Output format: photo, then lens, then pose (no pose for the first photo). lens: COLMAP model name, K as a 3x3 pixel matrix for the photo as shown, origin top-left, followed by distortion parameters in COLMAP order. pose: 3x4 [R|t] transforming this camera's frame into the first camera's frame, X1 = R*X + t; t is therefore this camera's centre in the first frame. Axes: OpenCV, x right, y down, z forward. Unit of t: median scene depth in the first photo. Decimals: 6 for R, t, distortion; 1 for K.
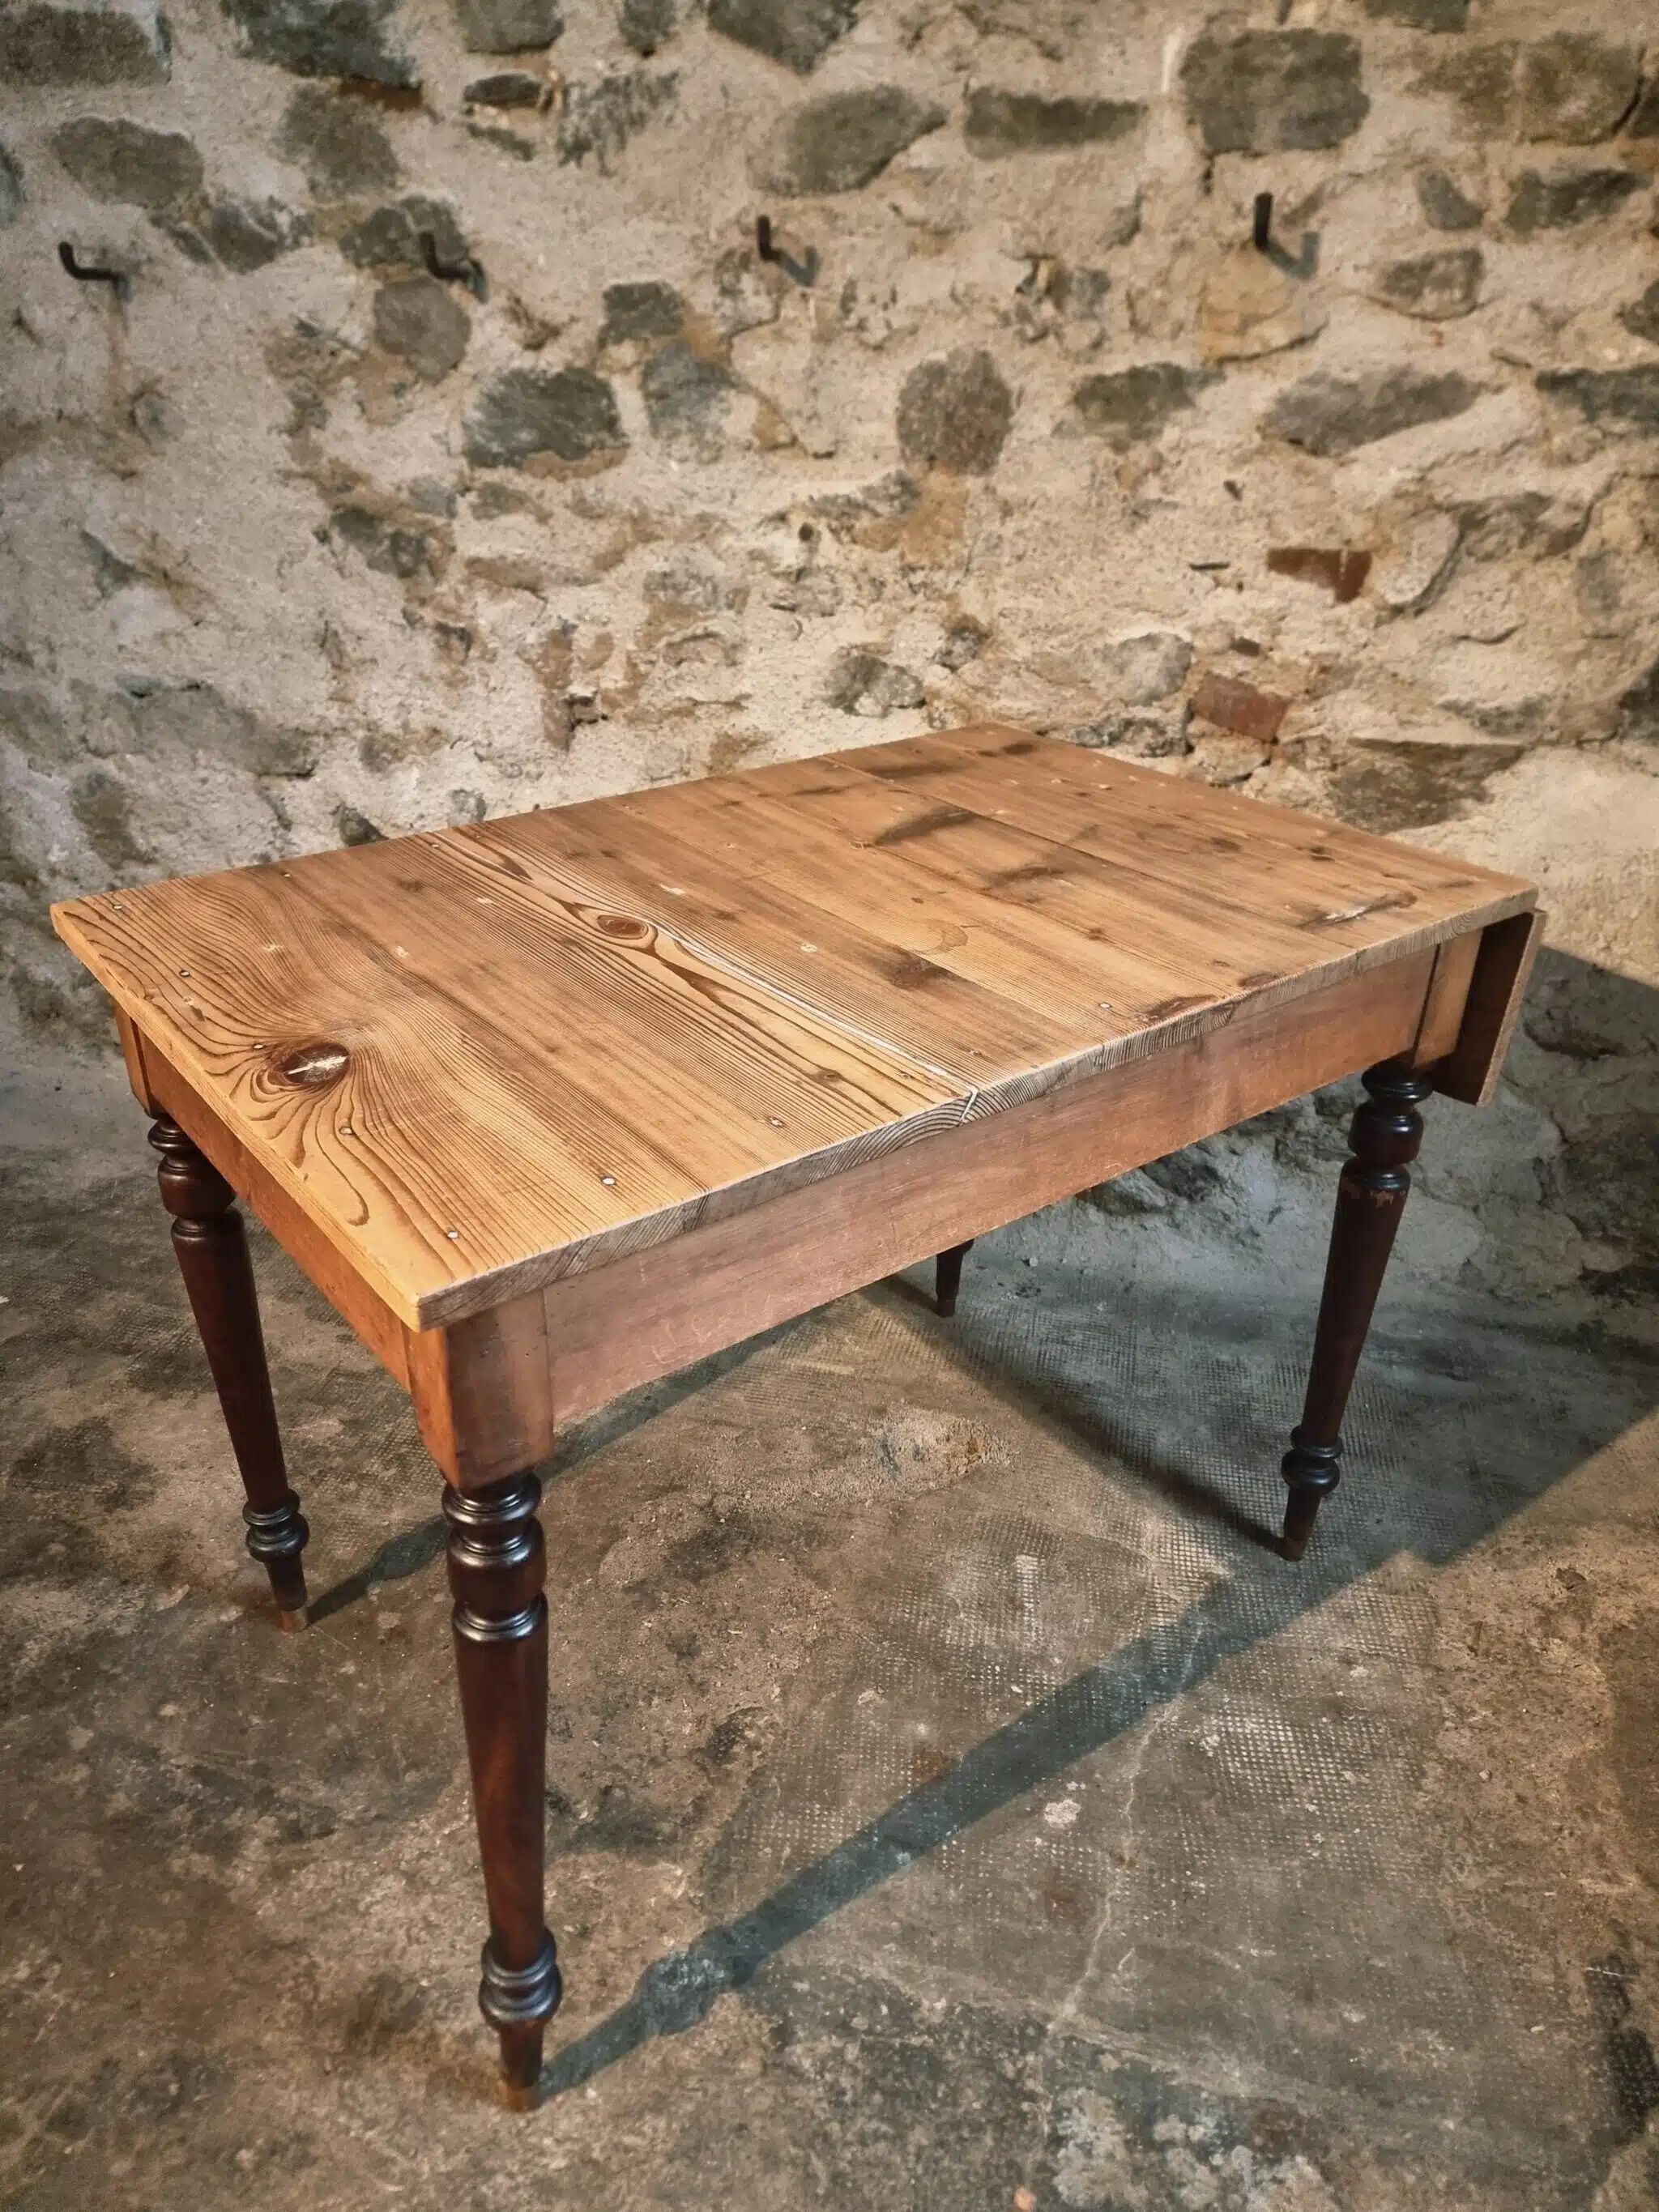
lens RADIAL K [[1549.2, 0, 803.8], [0, 1549.2, 1114.4], [0, 0, 1]] dist [0.062062, -0.060535]
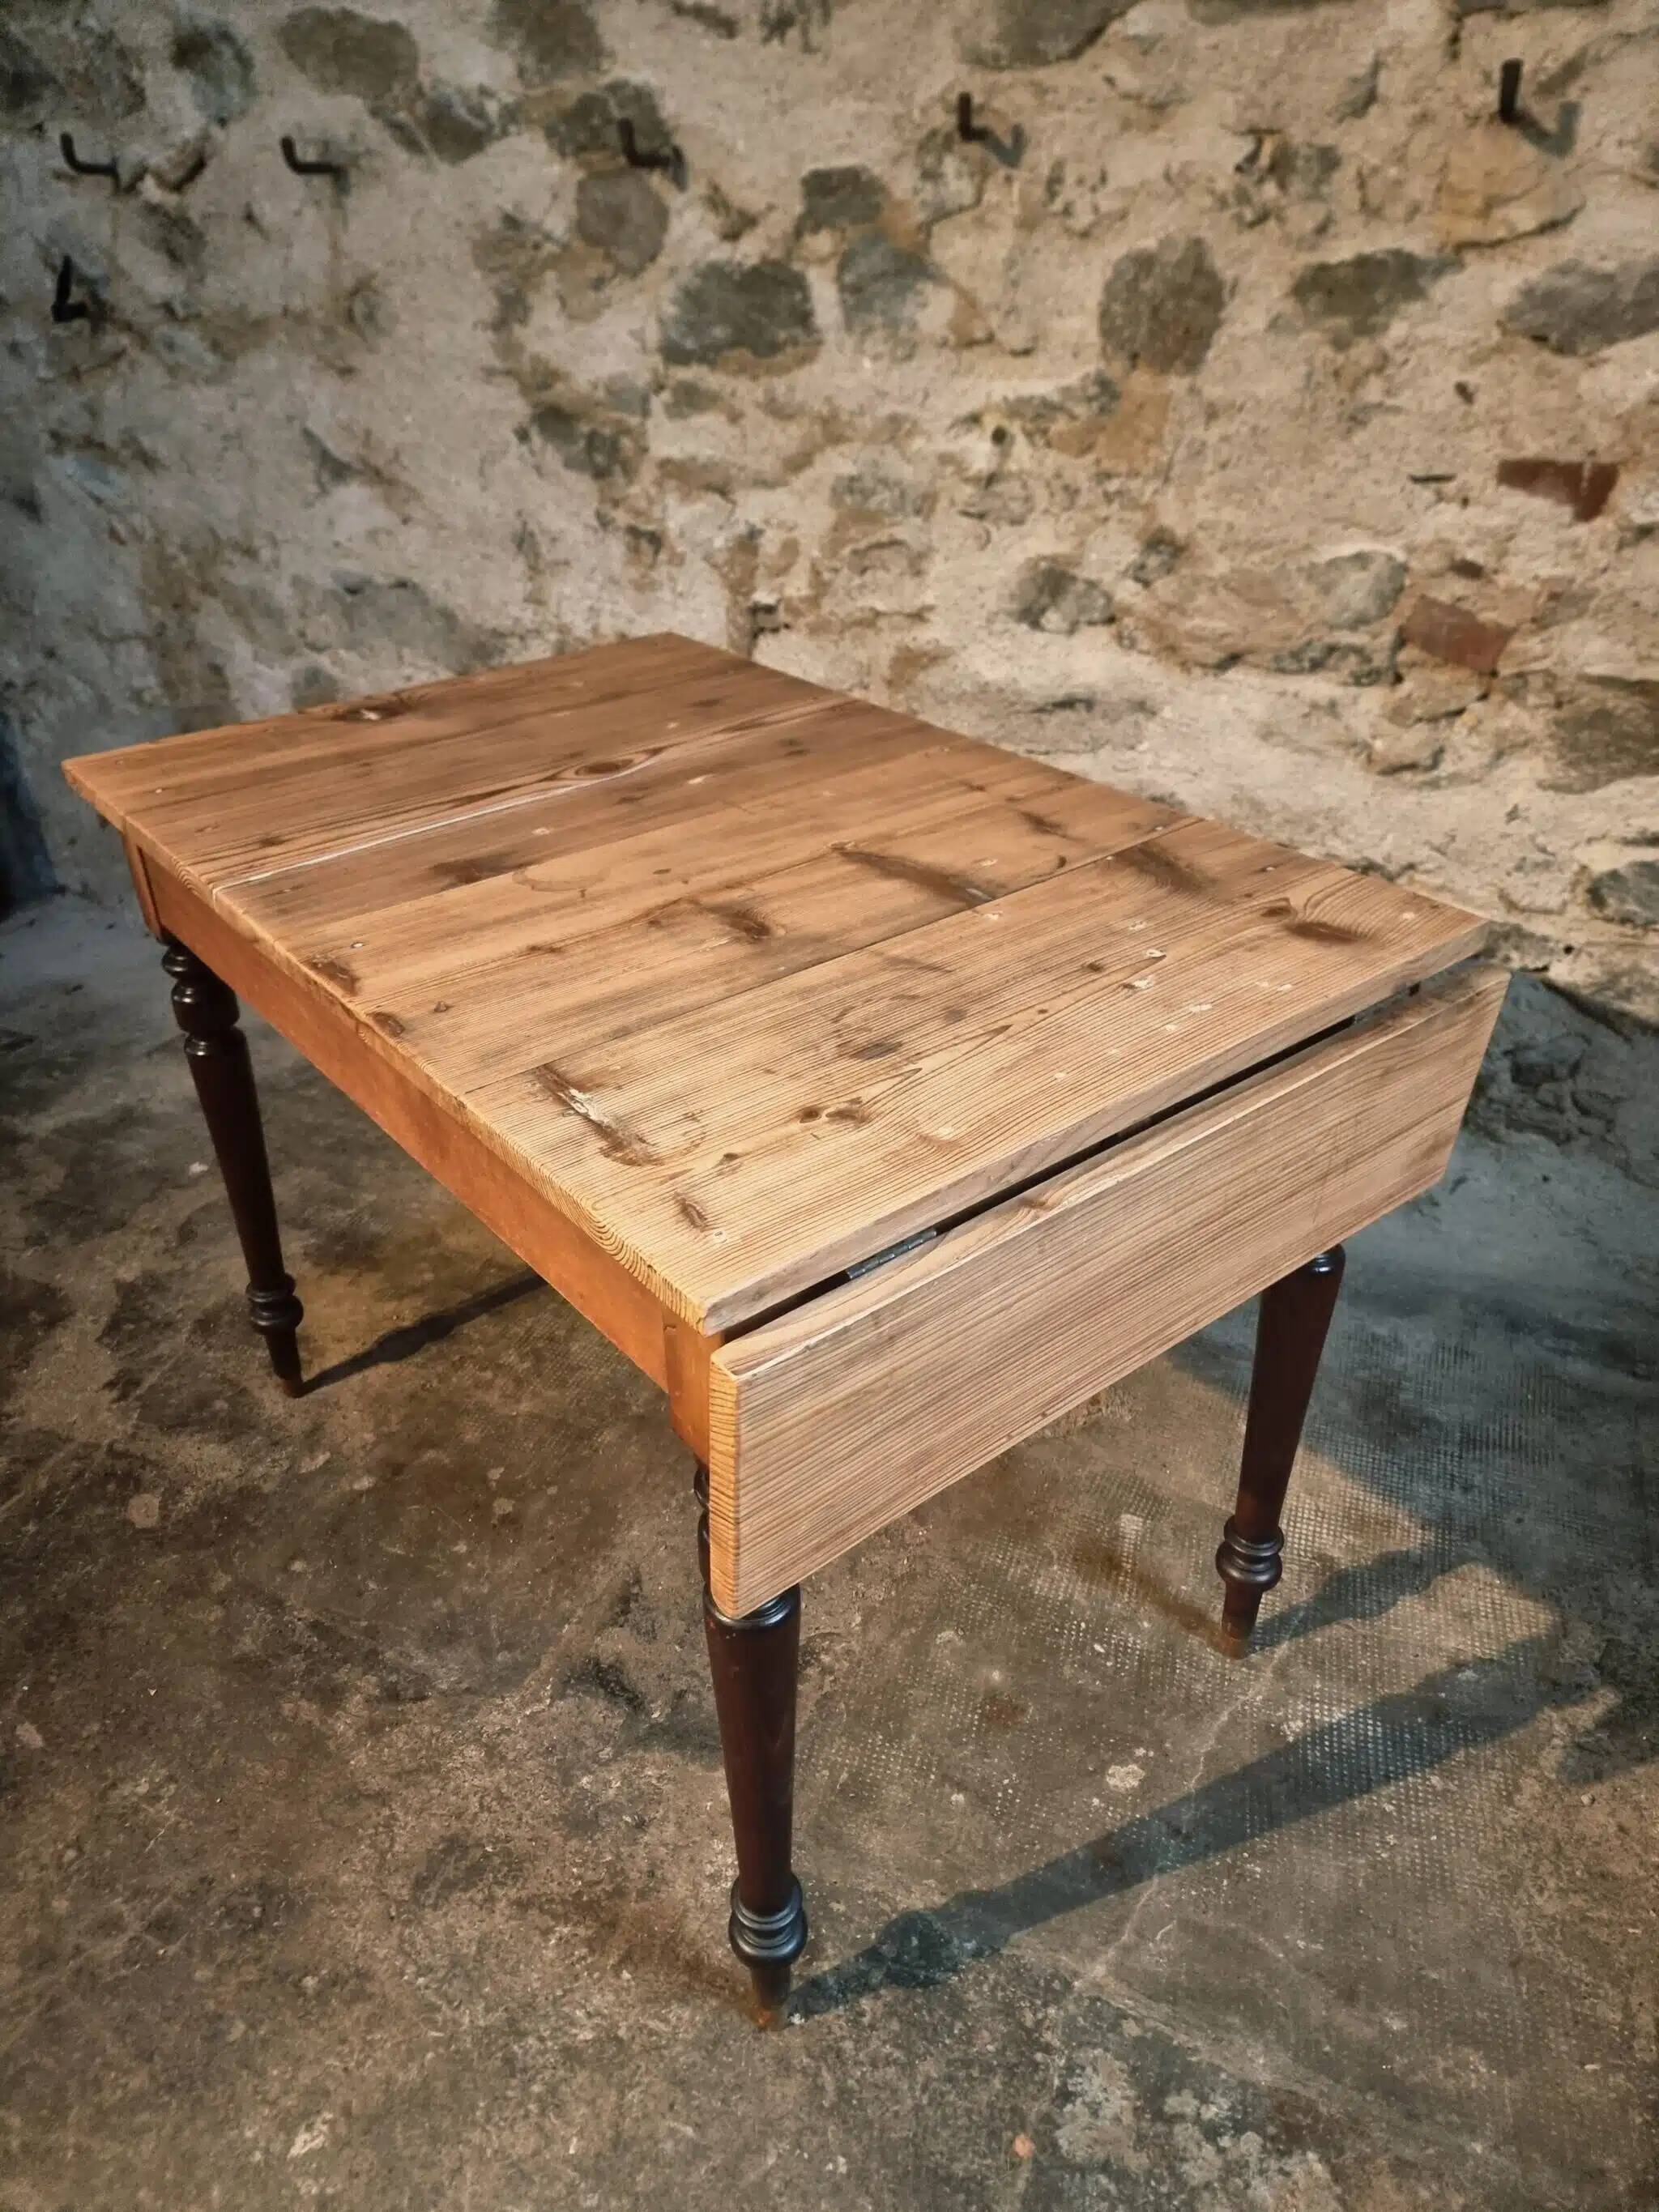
lens RADIAL K [[1561.0, 0, 803.7], [0, 1561.0, 1125.2], [0, 0, 1]] dist [0.053652, -0.051498]
pose [[0.985216, 0.074541, -0.154250, 0.068609], [-0.063311, 0.995059, 0.076479, -0.022100], [0.159189, -0.065583, 0.985067, 0.009253]]
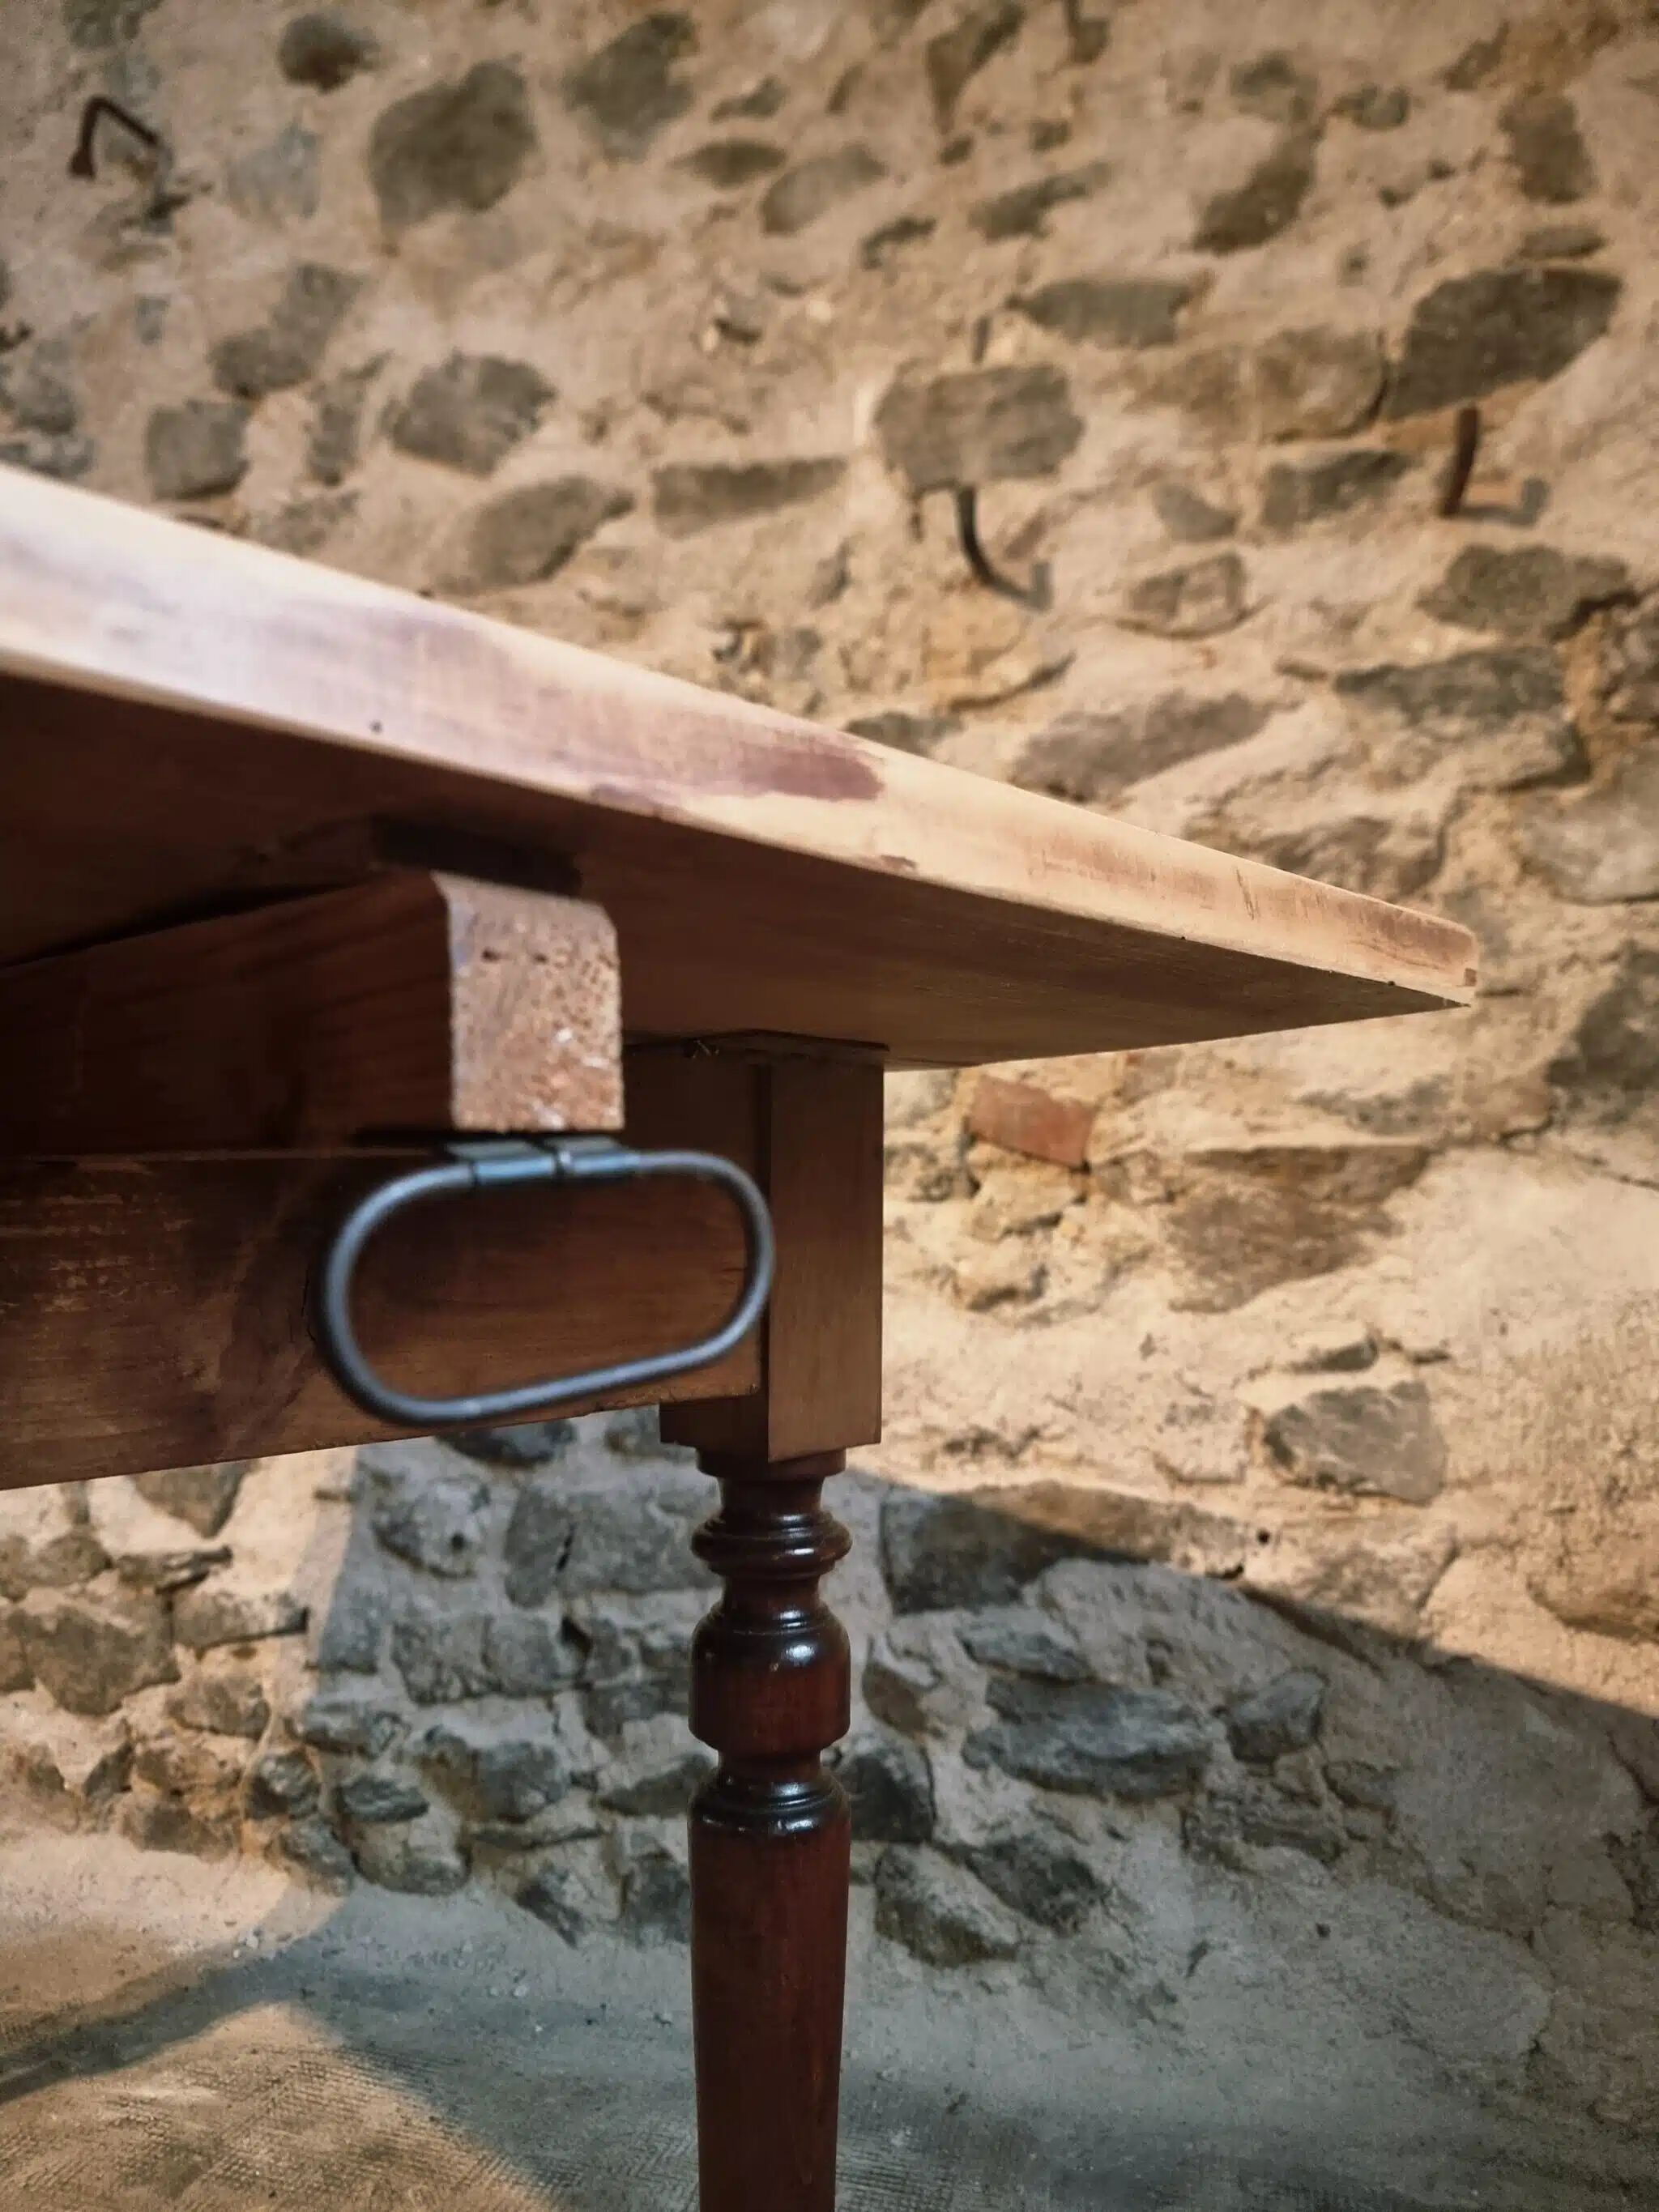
lens RADIAL K [[1511.4, 0, 832.5], [0, 1511.4, 1122.9], [0, 0, 1]] dist [0.042501, -0.042427]
pose [[0.999949, 0.004337, -0.009148, 0.200062], [-0.008364, 0.863025, -0.505092, 0.099738], [0.005705, 0.505142, 0.863017, 0.407789]]
